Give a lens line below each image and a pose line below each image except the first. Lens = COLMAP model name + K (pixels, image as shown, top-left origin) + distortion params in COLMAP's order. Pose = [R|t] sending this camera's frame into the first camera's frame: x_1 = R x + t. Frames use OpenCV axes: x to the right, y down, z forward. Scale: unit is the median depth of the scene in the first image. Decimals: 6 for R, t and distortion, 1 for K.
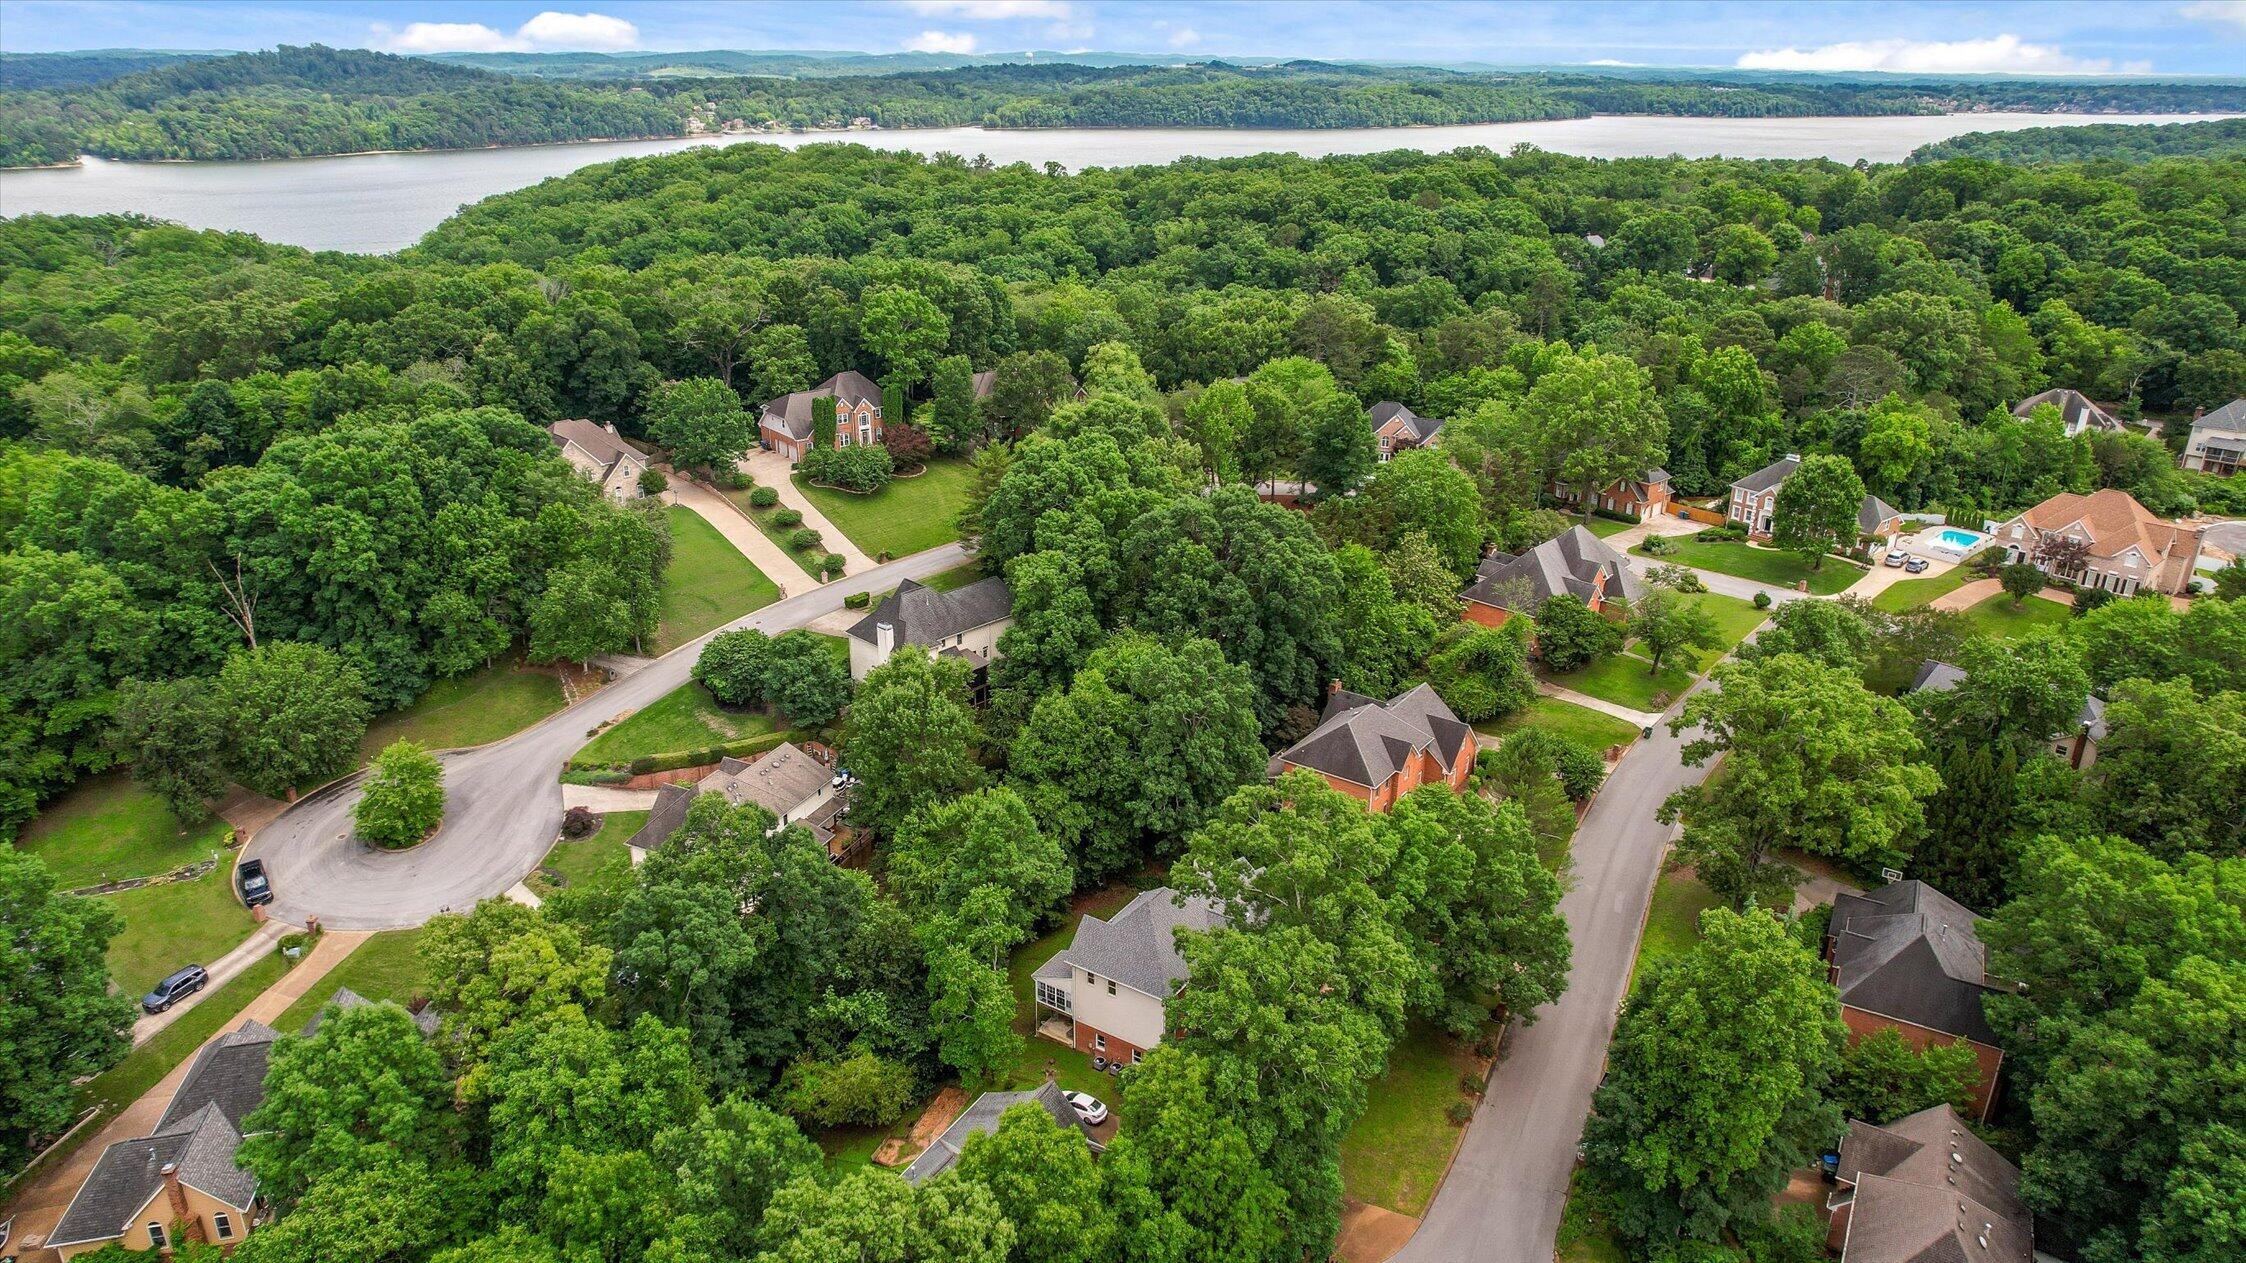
lens RADIAL K [[1430.6, 0, 1116.3], [0, 1430.6, 634.1], [0, 0, 1]] dist [-0.082863, 0.067559]
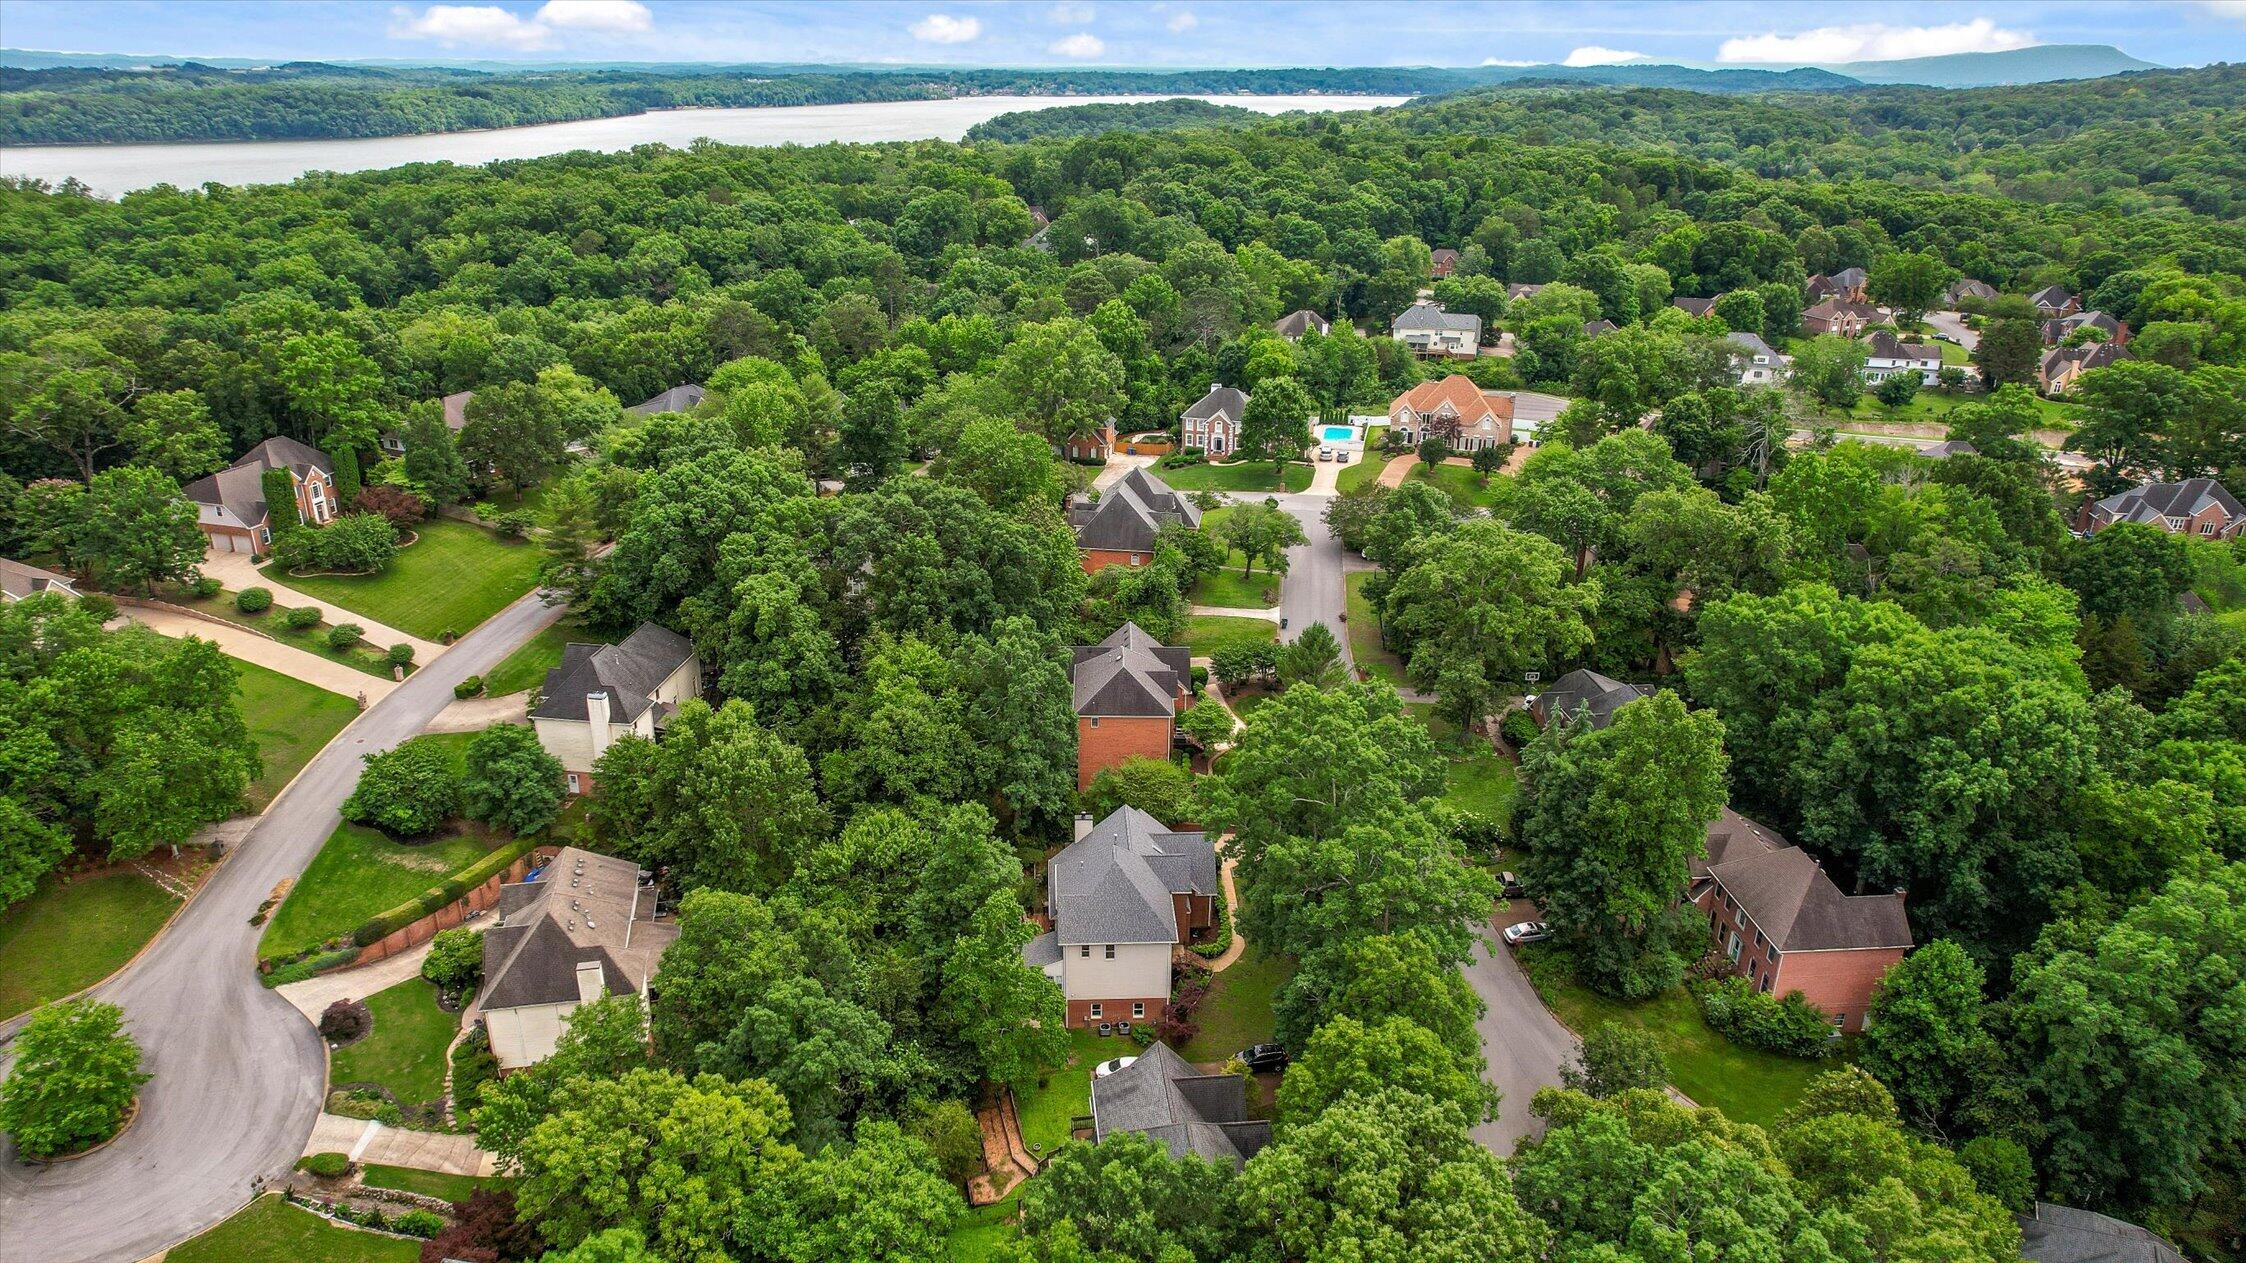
lens RADIAL K [[1430.6, 0, 1116.3], [0, 1430.6, 634.1], [0, 0, 1]] dist [-0.082863, 0.067559]
pose [[0.807881, -0.220030, 0.546732, -0.263997], [0.218715, 0.973378, 0.068548, -0.022839], [-0.547259, 0.064200, 0.834497, 0.064519]]
